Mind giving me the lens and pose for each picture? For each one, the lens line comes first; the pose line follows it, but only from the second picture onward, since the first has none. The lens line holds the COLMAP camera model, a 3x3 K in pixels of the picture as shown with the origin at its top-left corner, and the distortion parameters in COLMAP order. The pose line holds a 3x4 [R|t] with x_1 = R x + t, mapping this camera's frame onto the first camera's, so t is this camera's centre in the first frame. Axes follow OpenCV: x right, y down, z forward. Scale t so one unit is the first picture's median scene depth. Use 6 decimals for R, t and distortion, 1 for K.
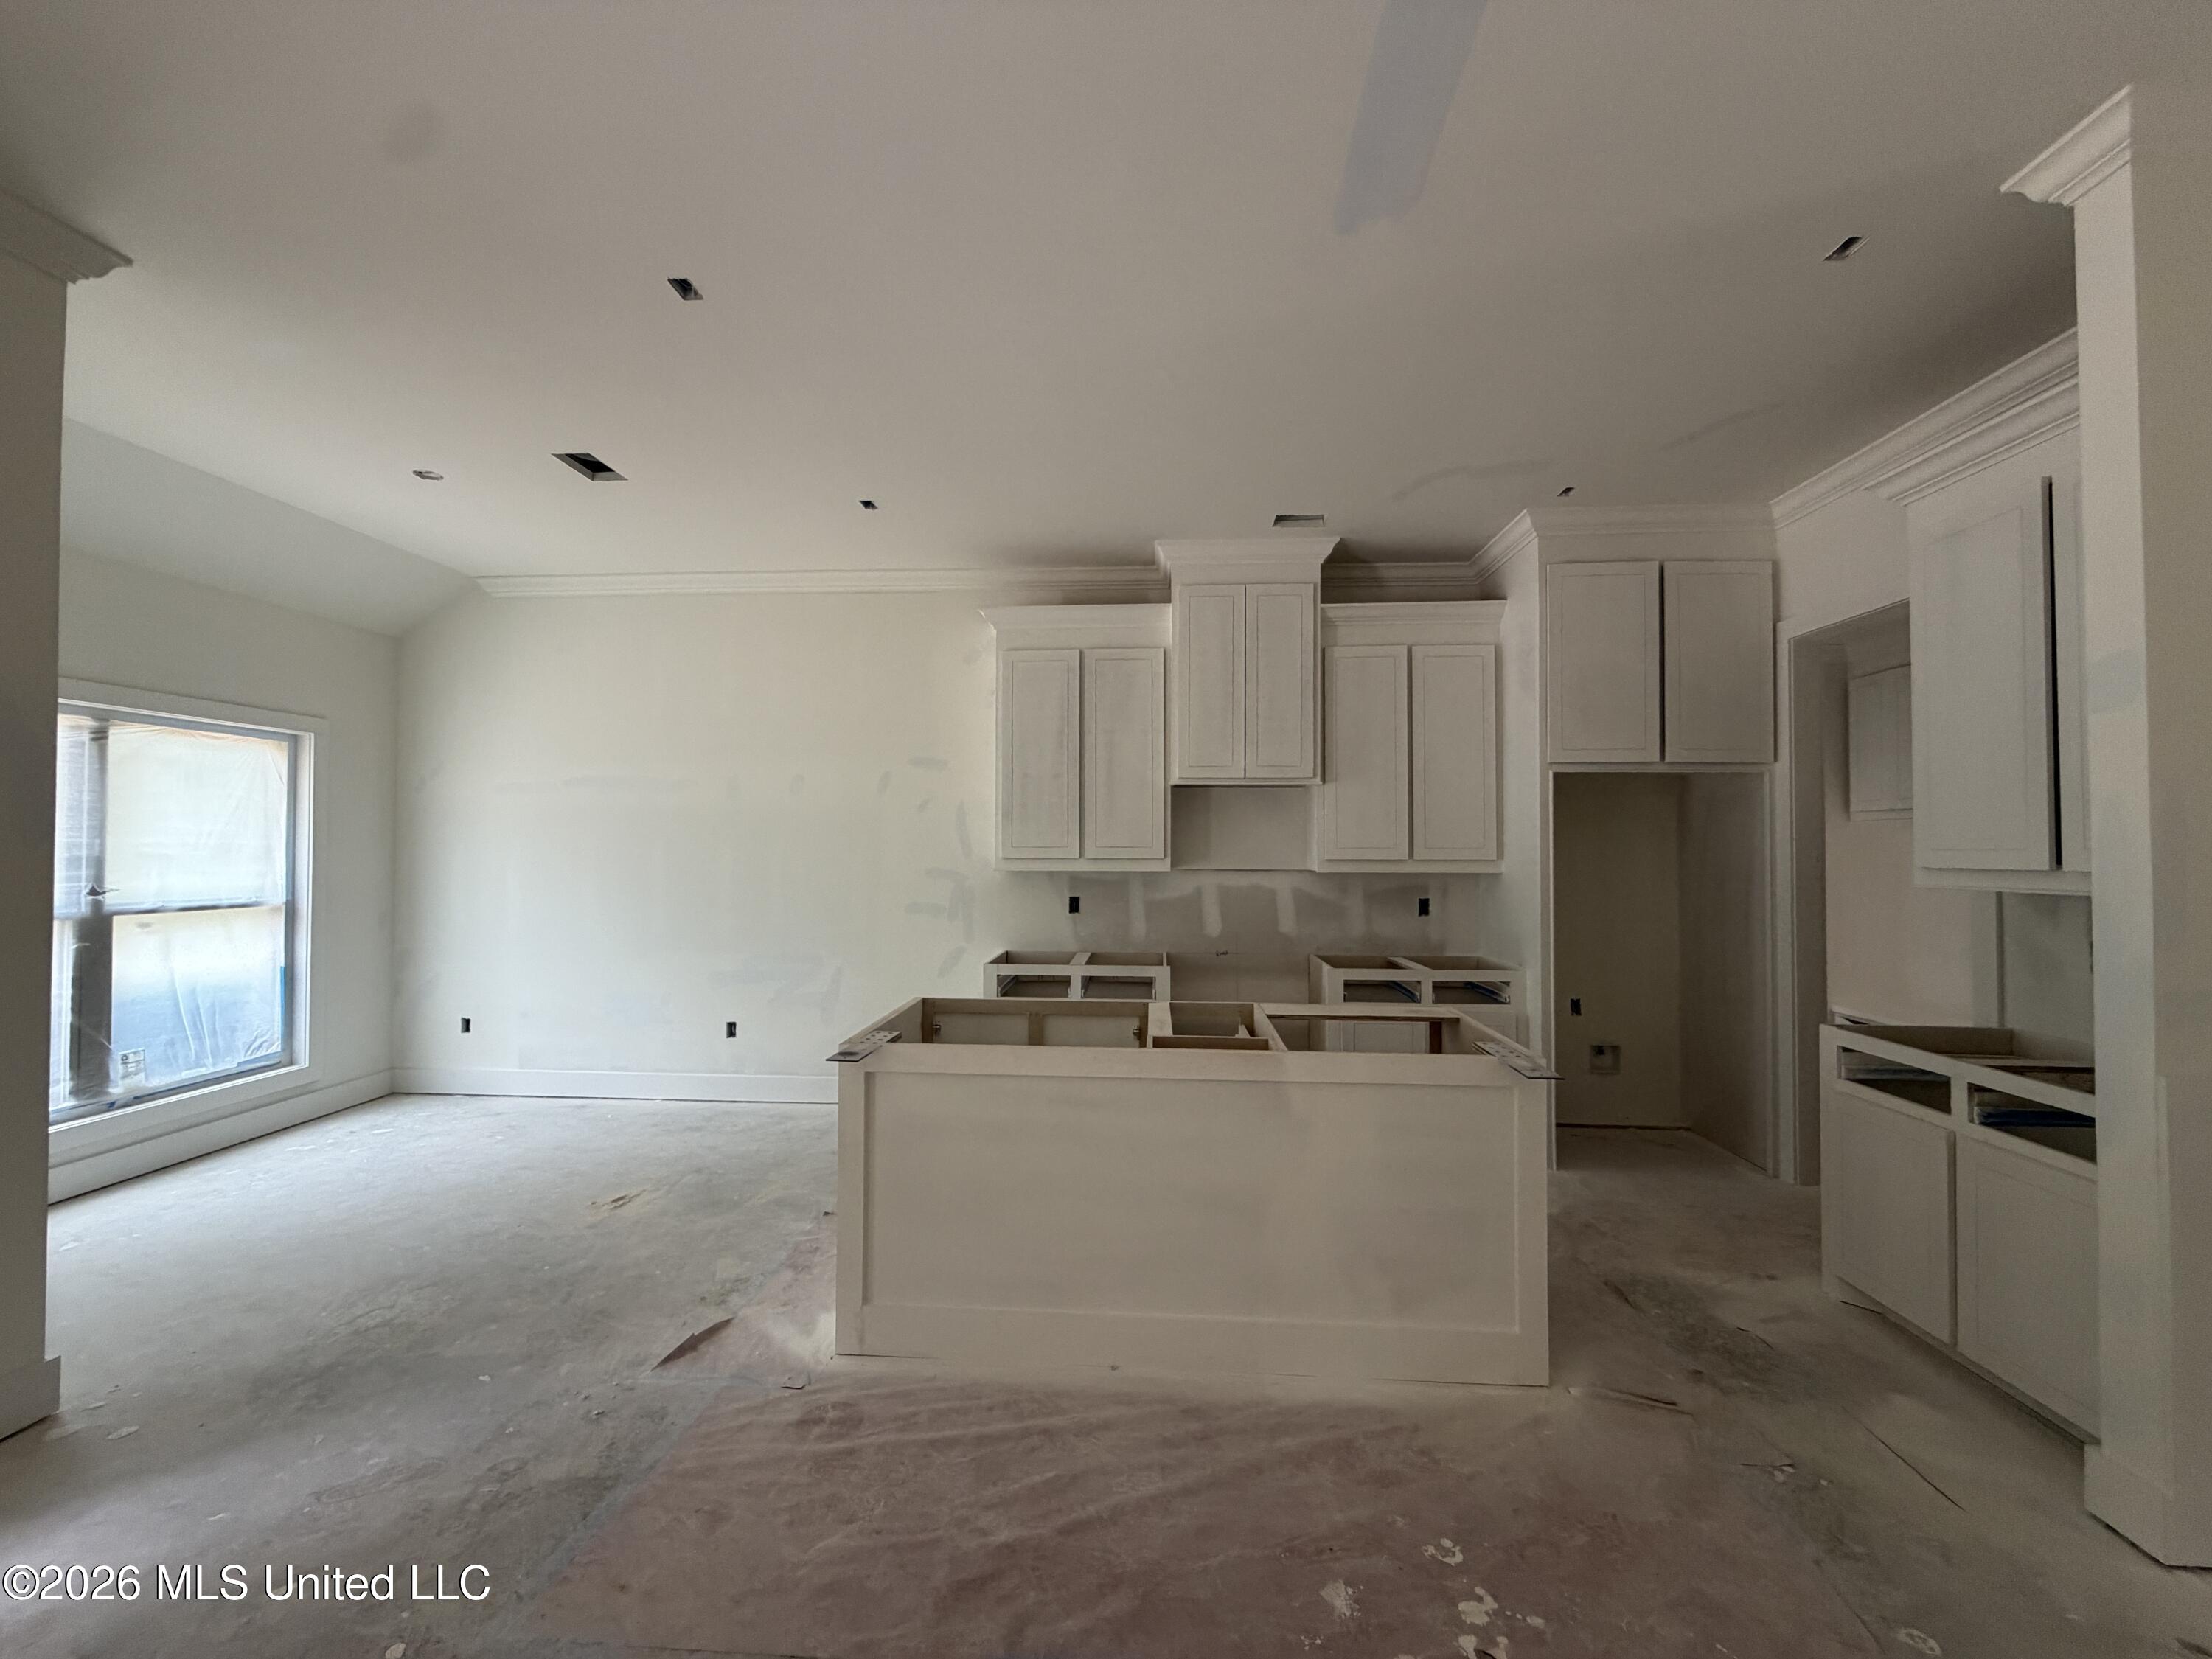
lens RADIAL K [[881.1, 0, 1096.8], [0, 881.1, 831.6], [0, 0, 1]] dist [0.000184, -0.000376]
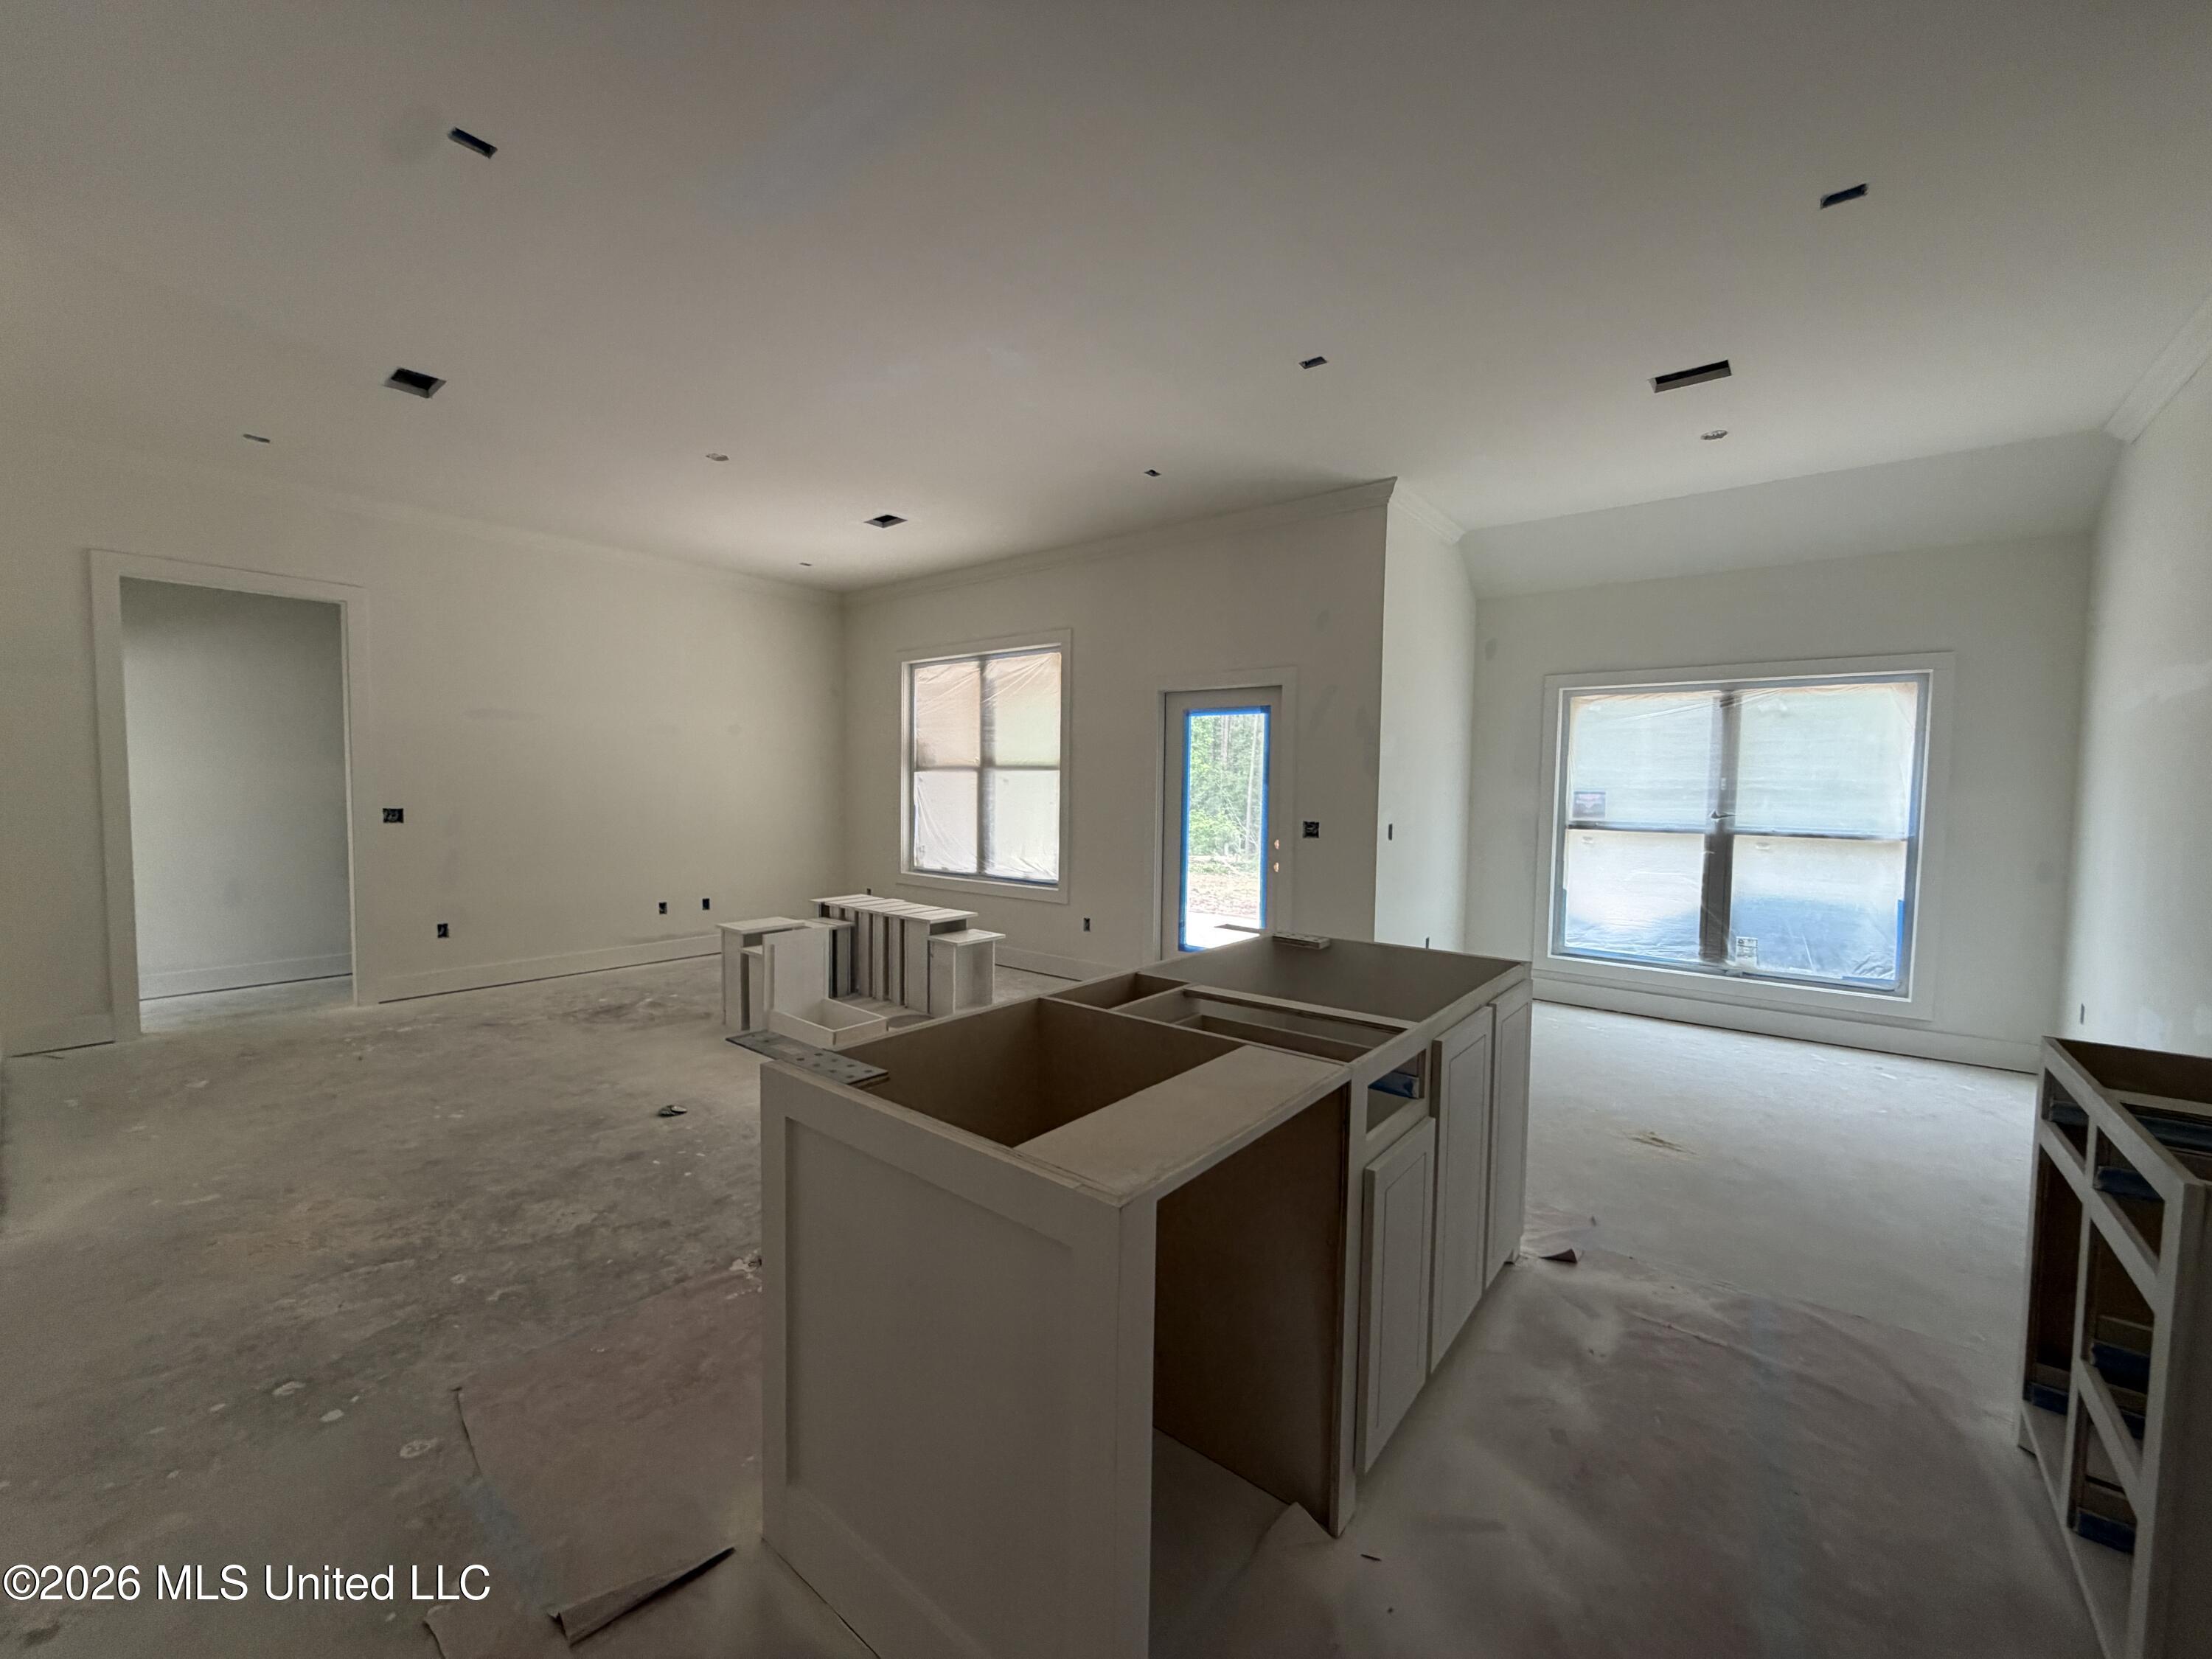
lens RADIAL K [[881.1, 0, 1099.0], [0, 881.1, 832.7], [0, 0, 1]] dist [0.000184, -0.000376]
pose [[-0.575586, 0.033345, -0.817061, 0.502429], [-0.000789, 0.999145, 0.041332, 0.033884], [0.817741, 0.024435, -0.575067, 0.887302]]
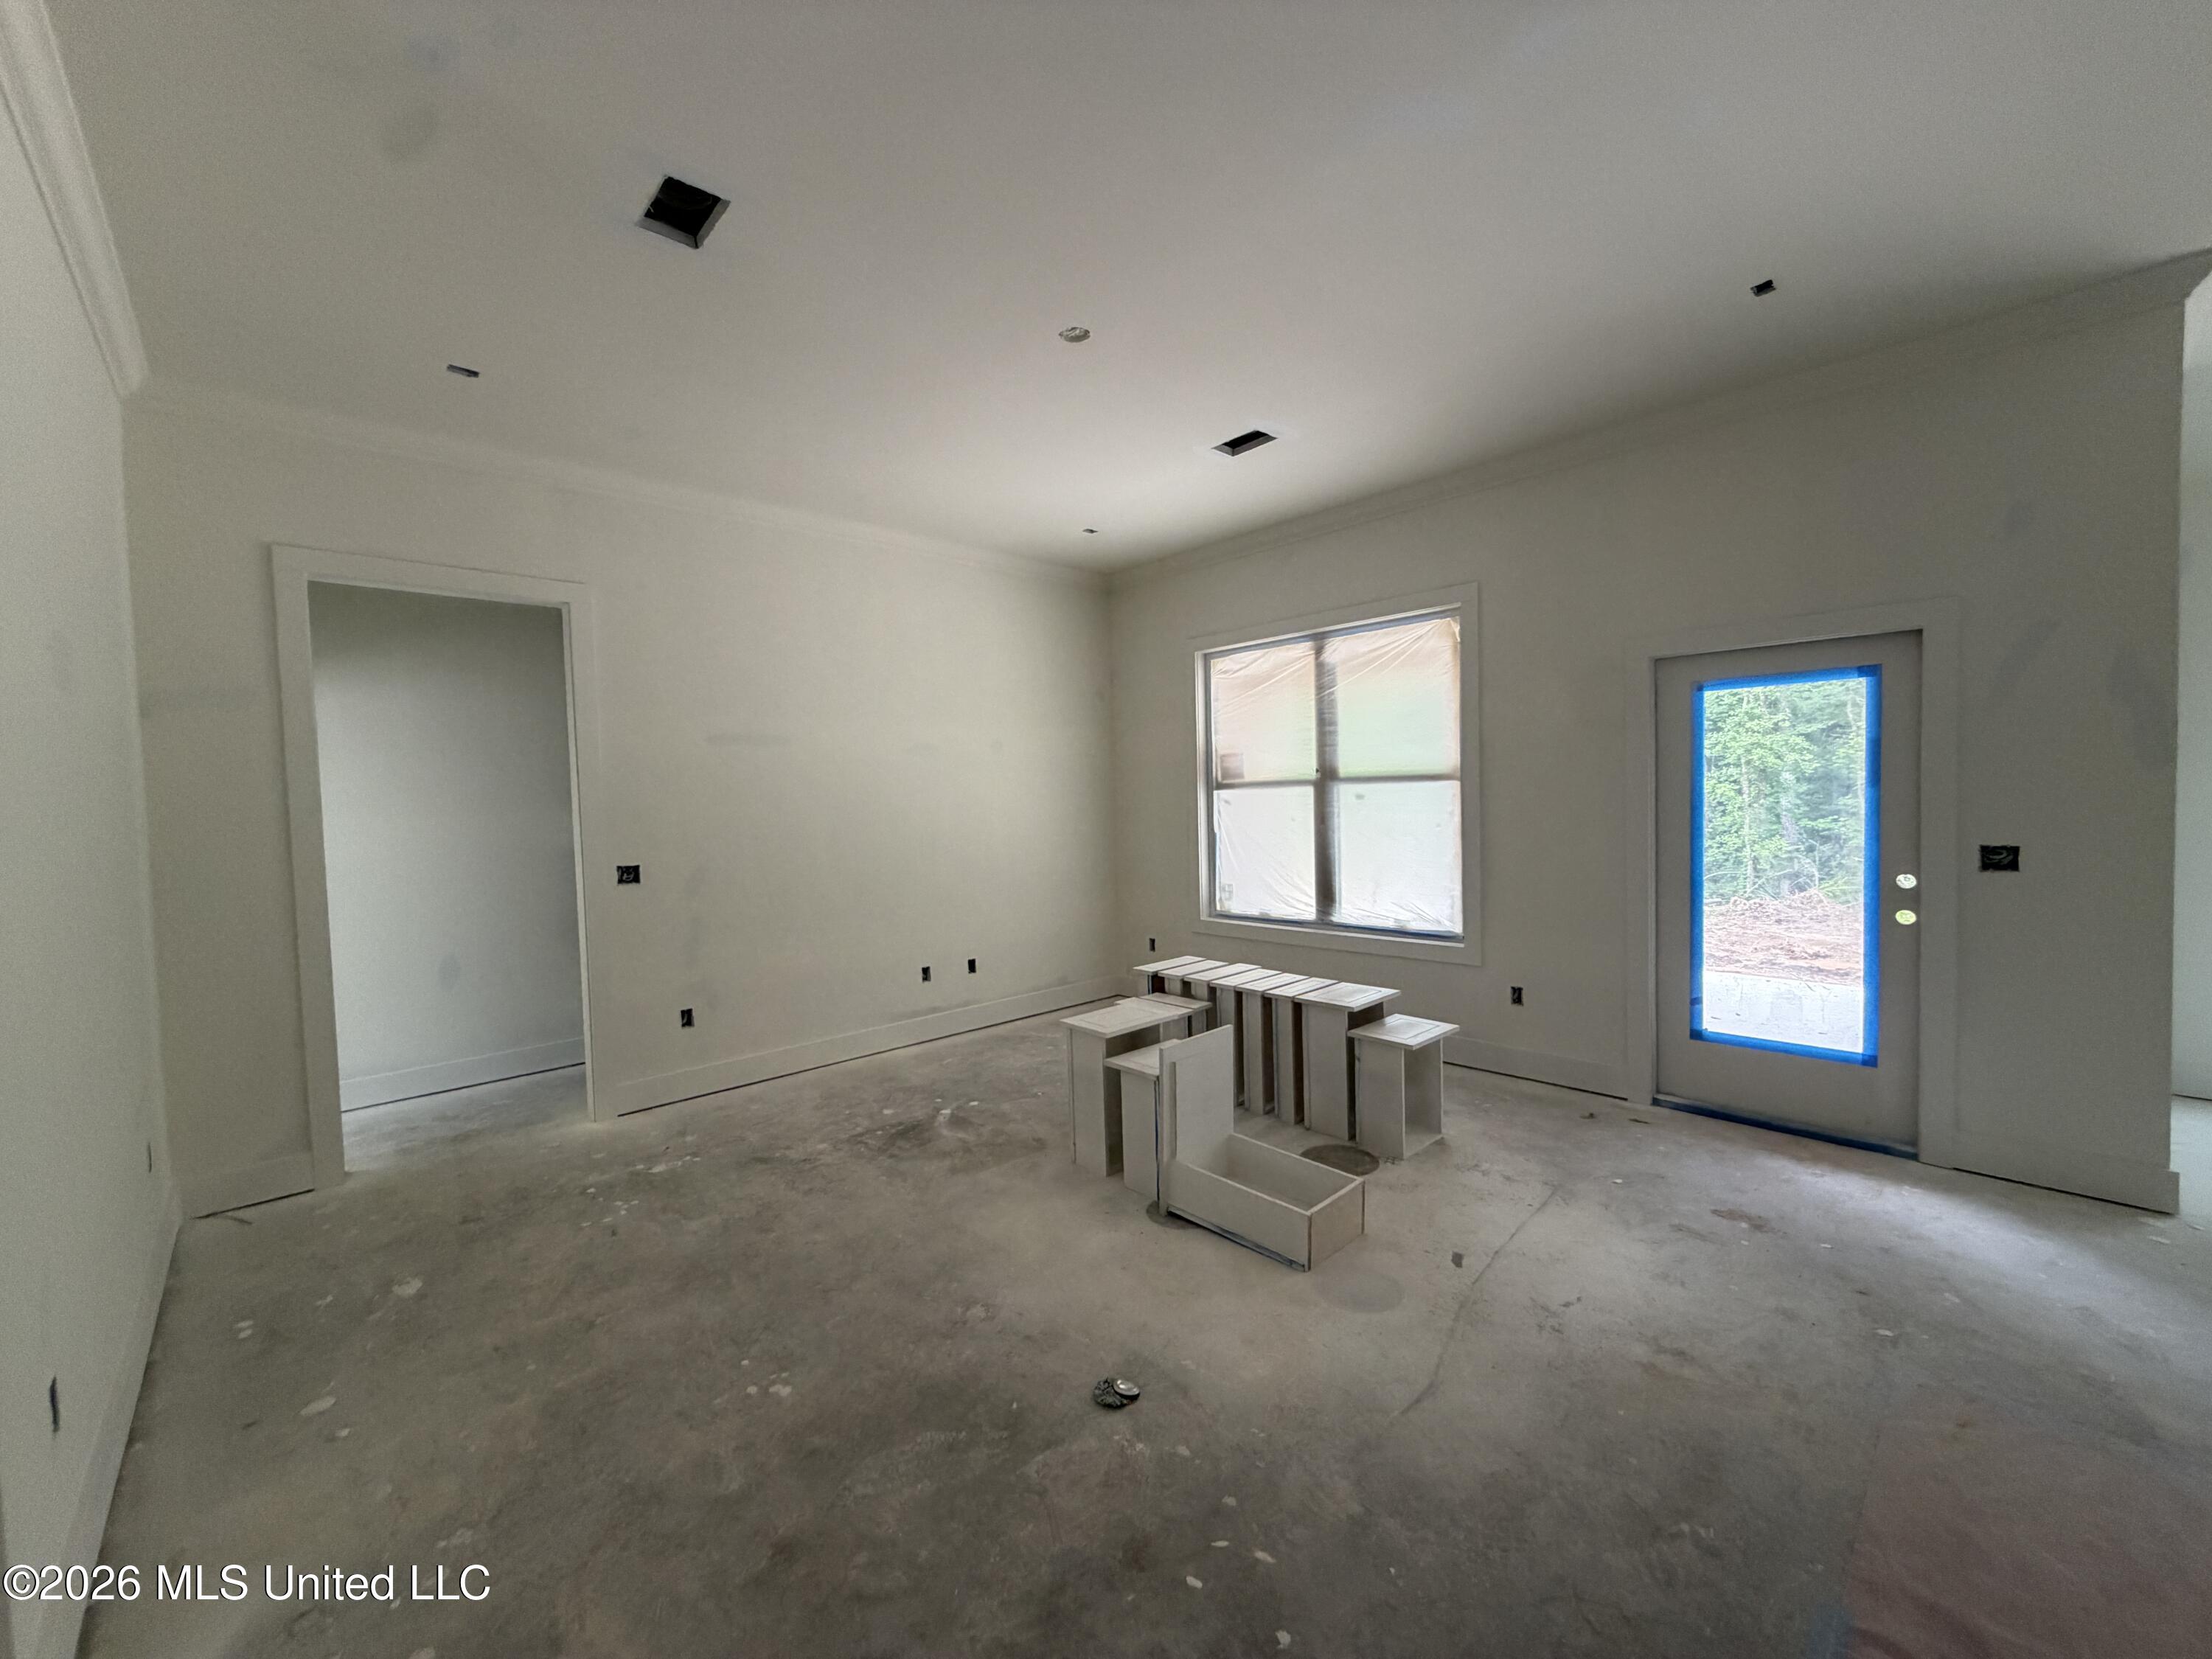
lens RADIAL K [[881.1, 0, 1099.3], [0, 881.1, 836.0], [0, 0, 1]] dist [0.000184, -0.000376]
pose [[-0.684116, 0.046896, -0.727864, 0.407631], [0.038049, 0.998867, 0.028594, 0.010781], [0.728380, -0.008133, -0.685125, 0.394339]]
